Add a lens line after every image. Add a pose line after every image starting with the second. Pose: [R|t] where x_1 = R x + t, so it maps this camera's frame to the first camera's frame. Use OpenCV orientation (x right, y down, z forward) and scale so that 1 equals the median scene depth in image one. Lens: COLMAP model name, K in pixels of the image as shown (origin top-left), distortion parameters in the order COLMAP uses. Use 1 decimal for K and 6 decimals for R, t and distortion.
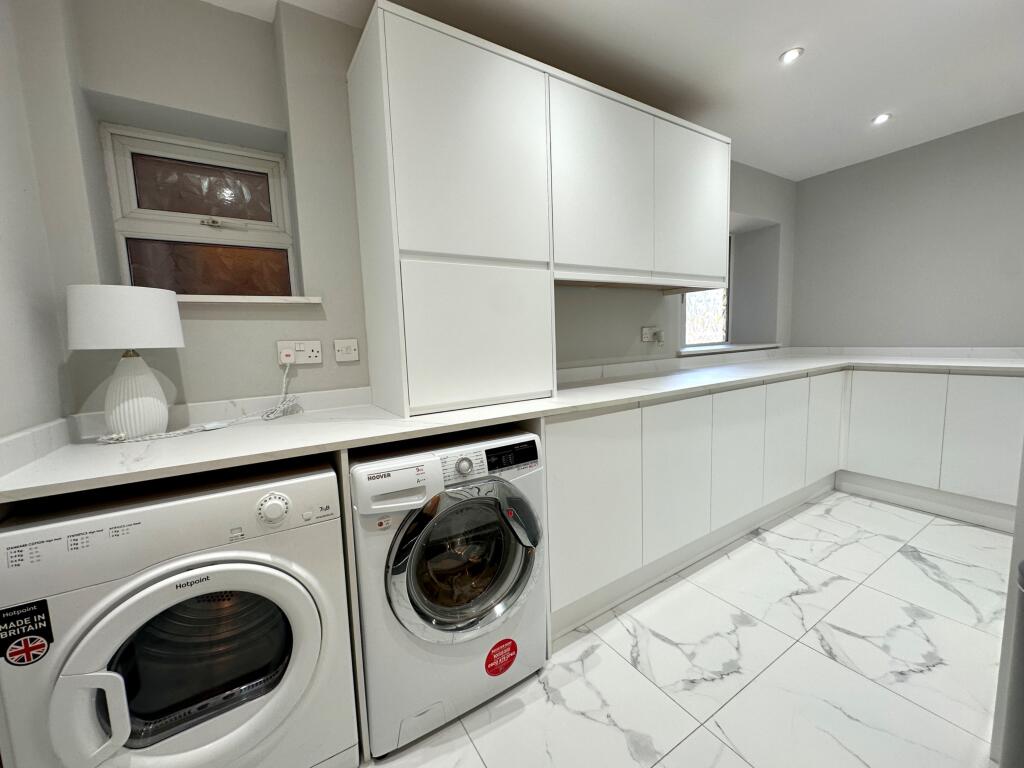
lens RADIAL K [[412.1, 0, 514.9], [0, 412.1, 382.4], [0, 0, 1]] dist [-0.000559, 0.000147]
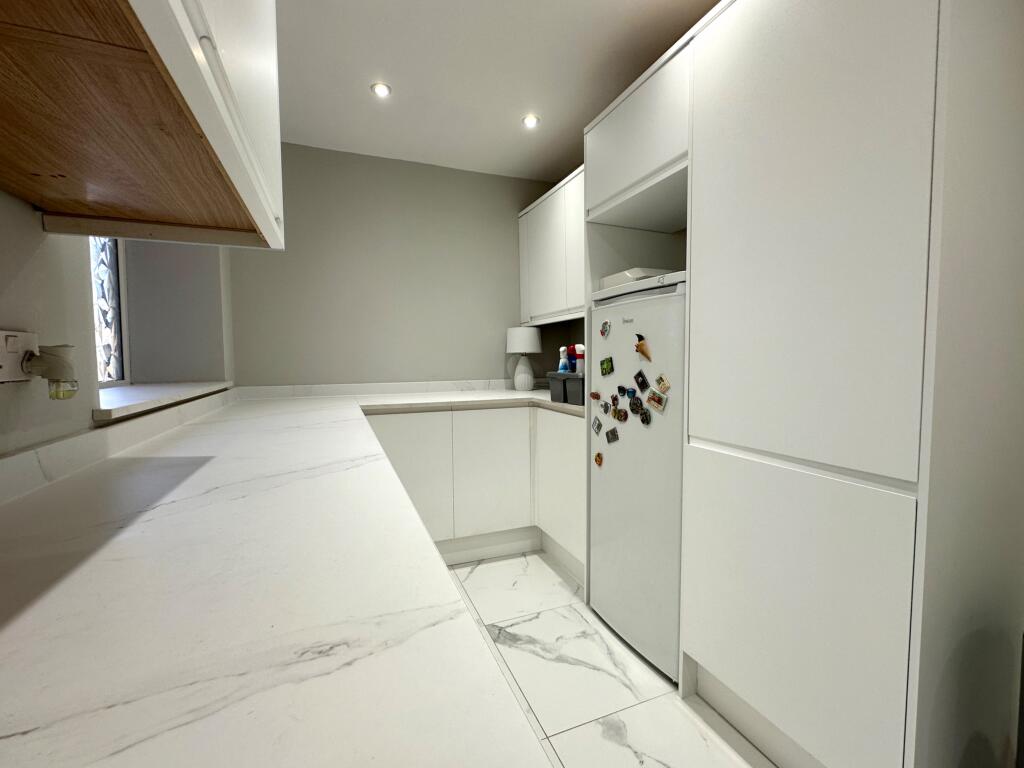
lens RADIAL K [[439.8, 0, 512.0], [0, 439.8, 384.0], [0, 0, 1]] dist [-0.000292, -0.000041]
pose [[0.189827, -0.027452, 0.981434, 0.114266], [0.115461, 0.993297, 0.005452, -0.064492], [-0.975005, 0.112282, 0.191725, 0.640889]]
